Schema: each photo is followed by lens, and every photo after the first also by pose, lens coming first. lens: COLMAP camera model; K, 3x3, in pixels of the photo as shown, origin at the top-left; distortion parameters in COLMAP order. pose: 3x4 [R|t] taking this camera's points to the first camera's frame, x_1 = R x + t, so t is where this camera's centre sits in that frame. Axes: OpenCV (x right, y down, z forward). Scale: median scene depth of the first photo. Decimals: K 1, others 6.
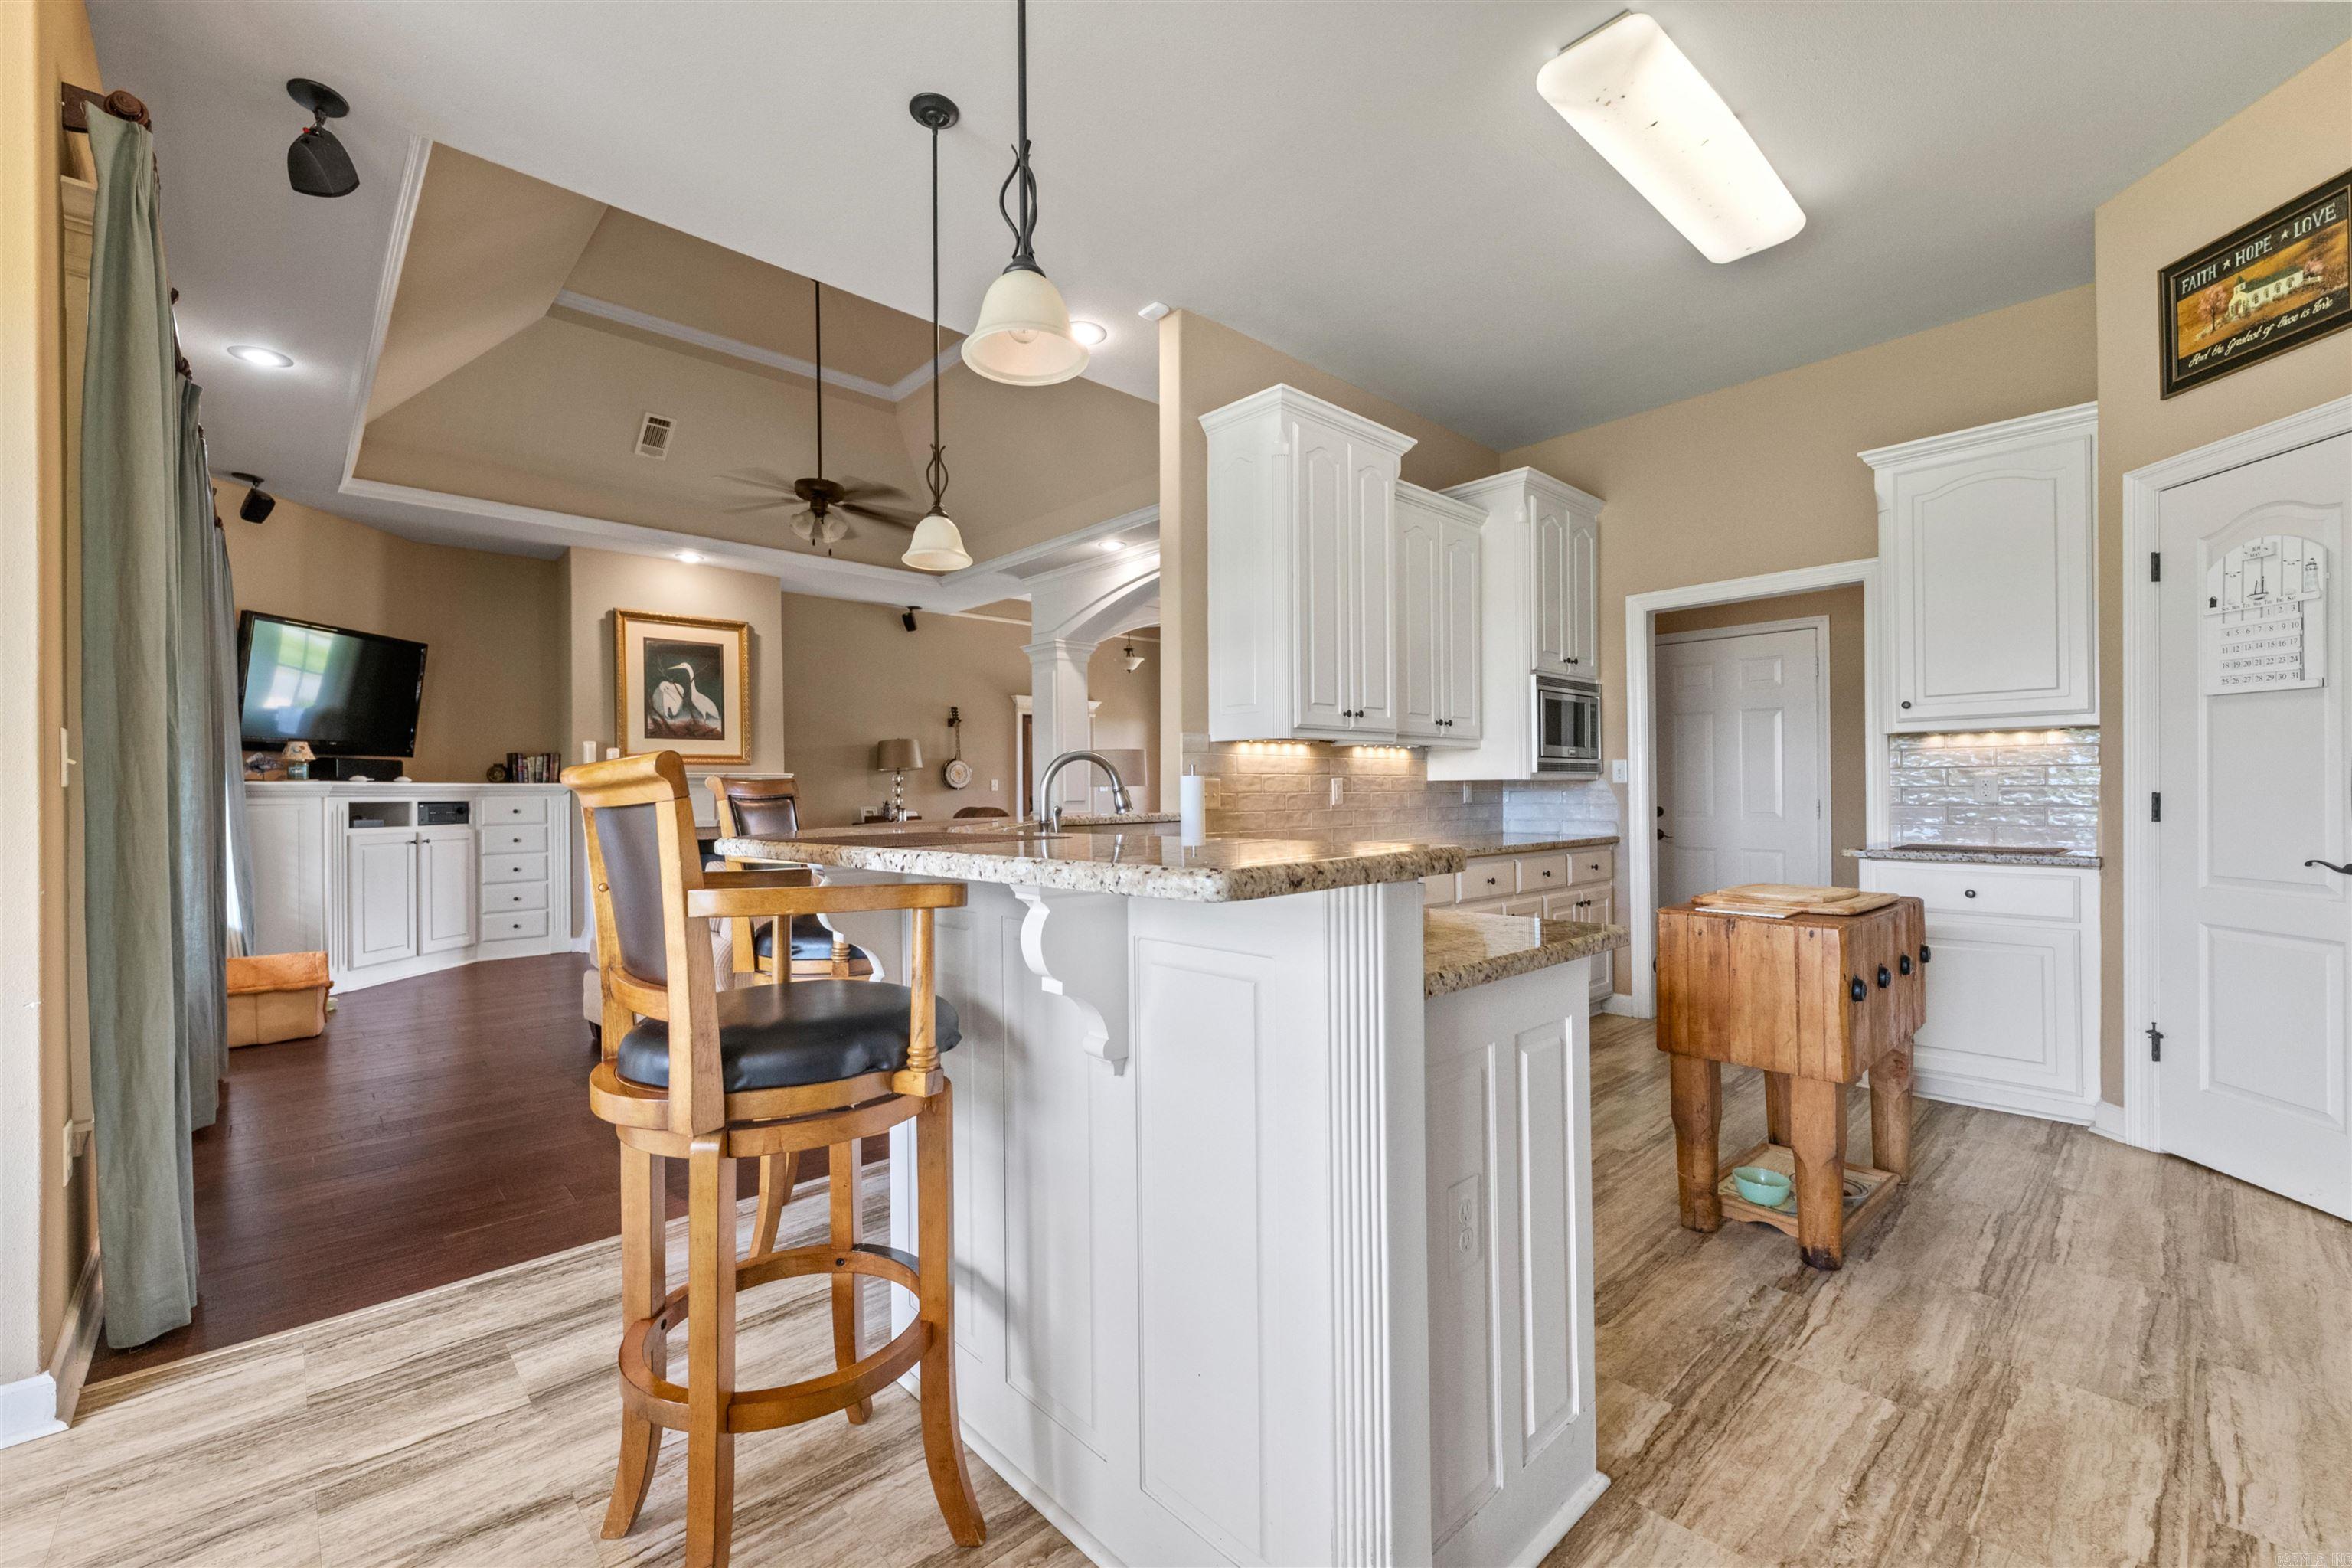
lens RADIAL K [[968.0, 0, 1158.2], [0, 968.0, 789.7], [0, 0, 1]] dist [0.005724, -0.002694]
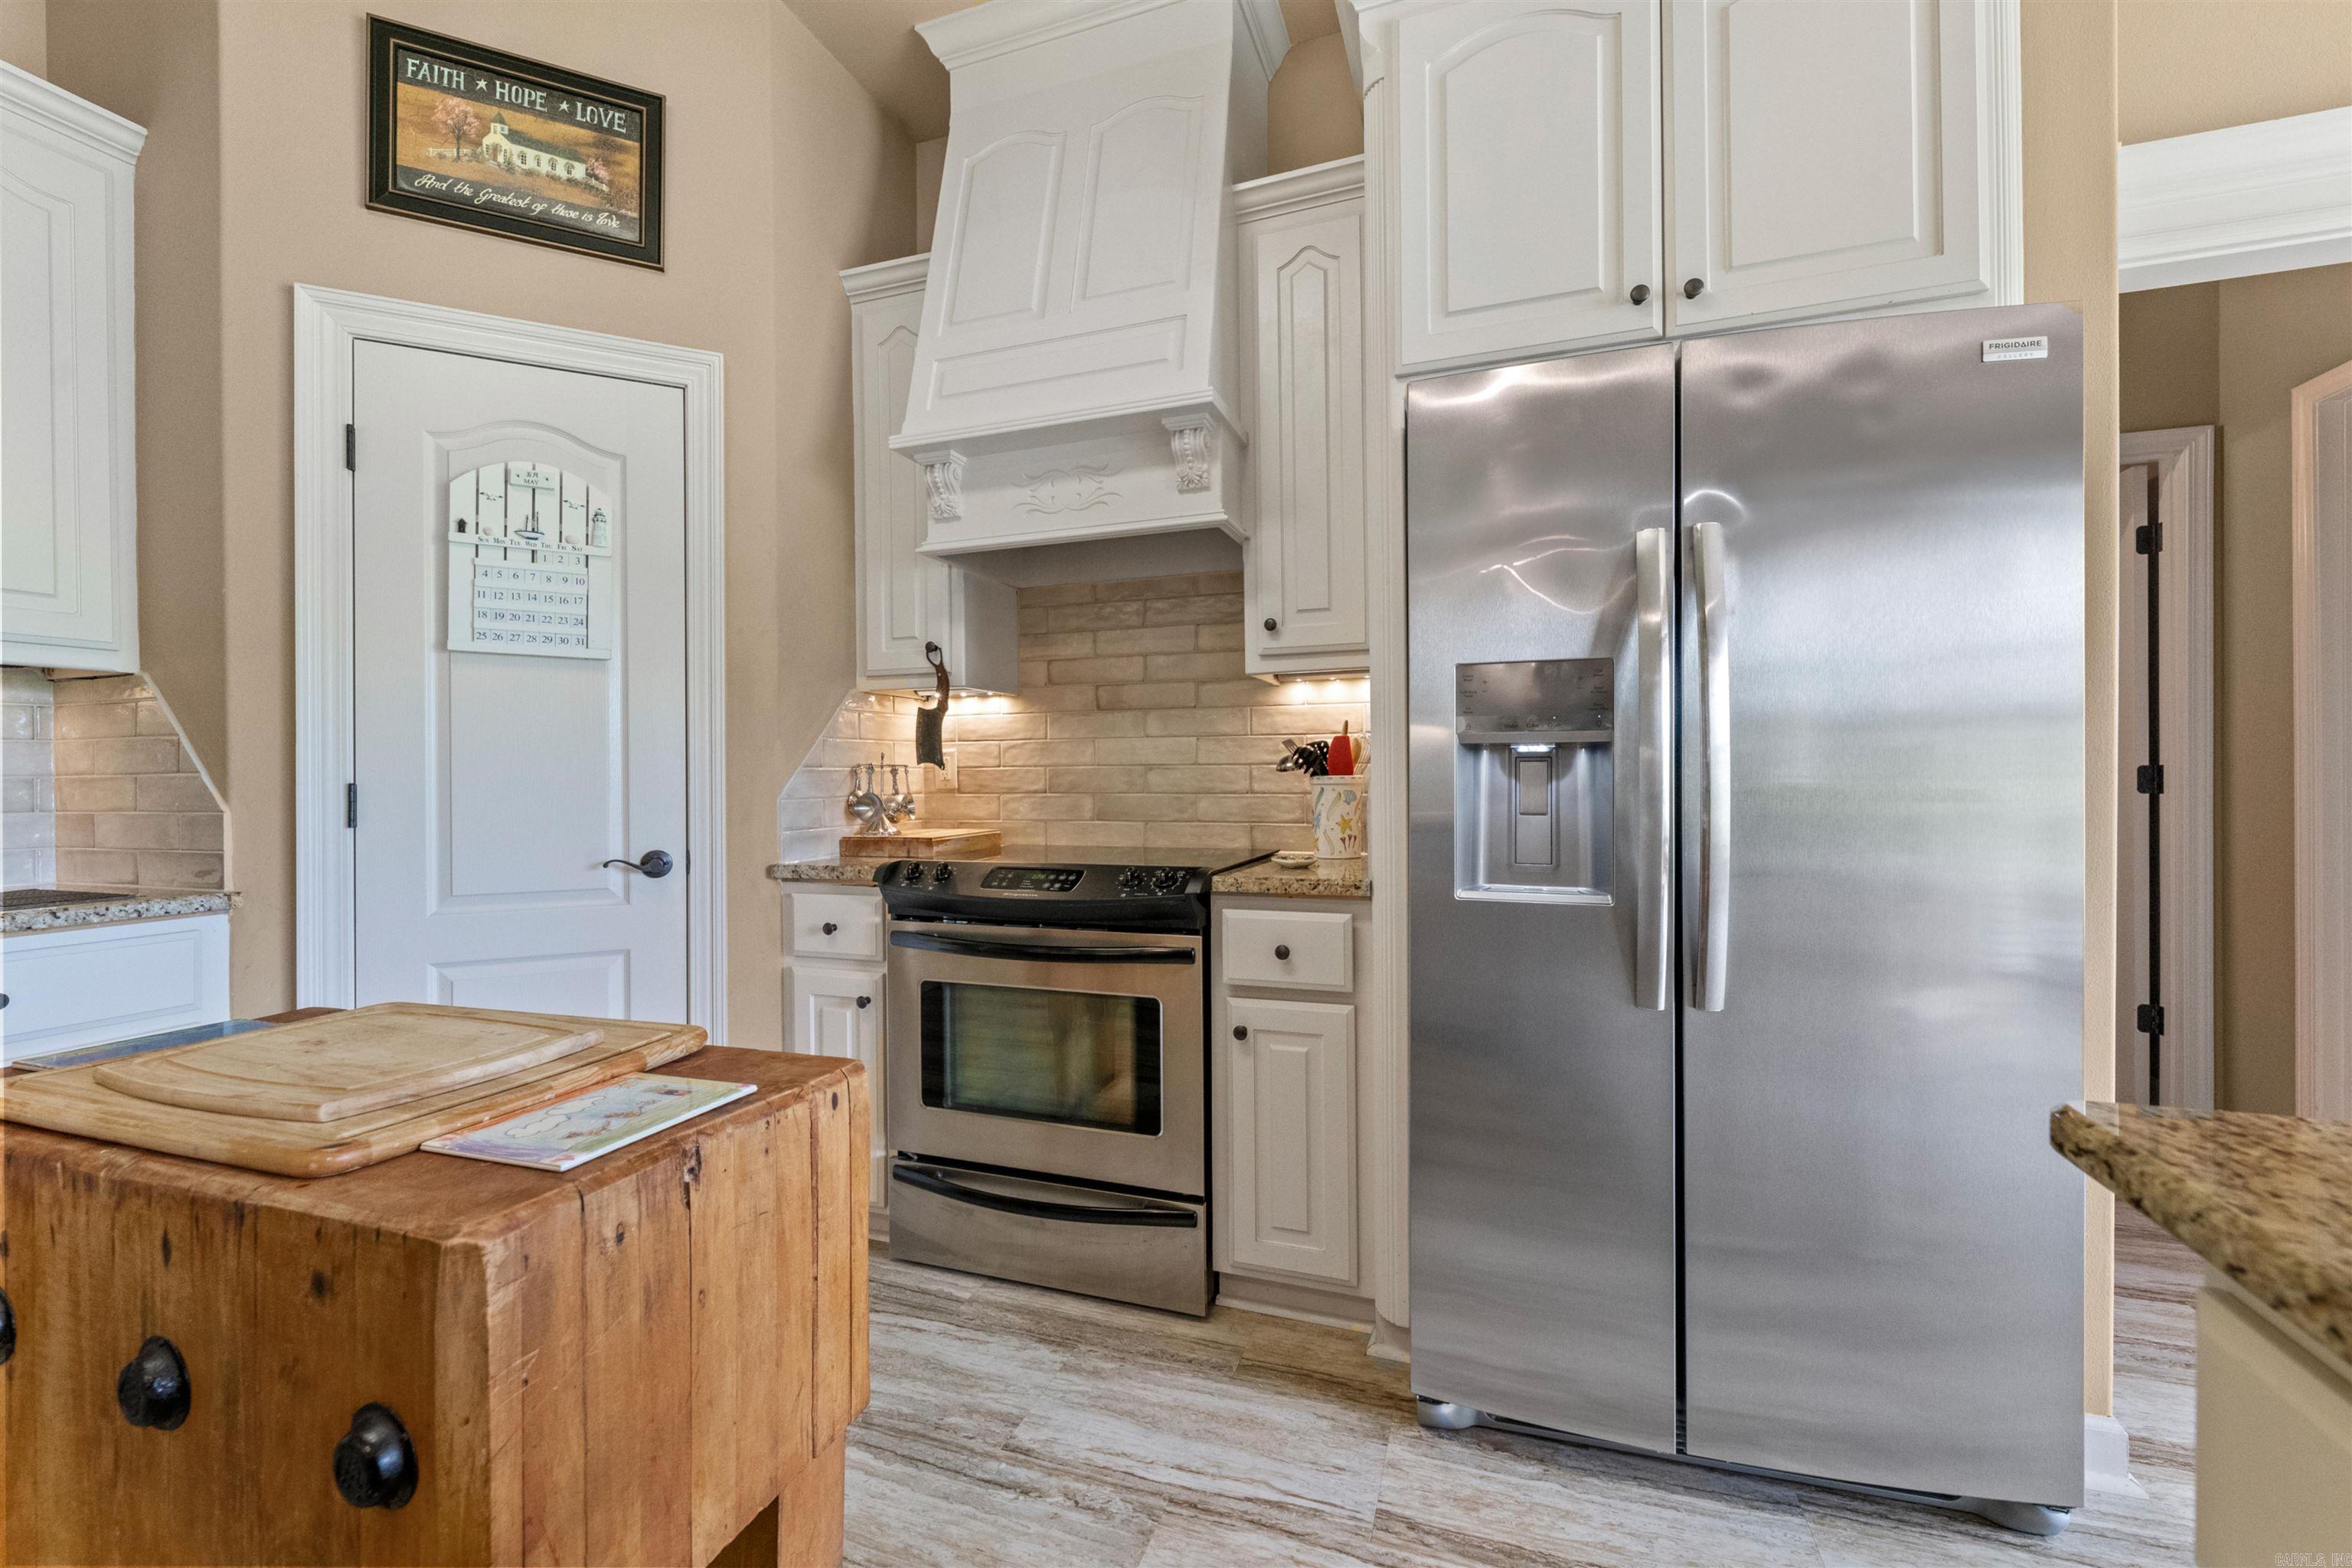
lens RADIAL K [[968.0, 0, 1164.8], [0, 968.0, 774.5], [0, 0, 1]] dist [0.005724, -0.002694]
pose [[-0.483009, 0.007900, 0.875580, 0.190898], [0.007129, 0.999962, -0.005089, 0.004398], [-0.875586, 0.003784, -0.483047, 0.931895]]
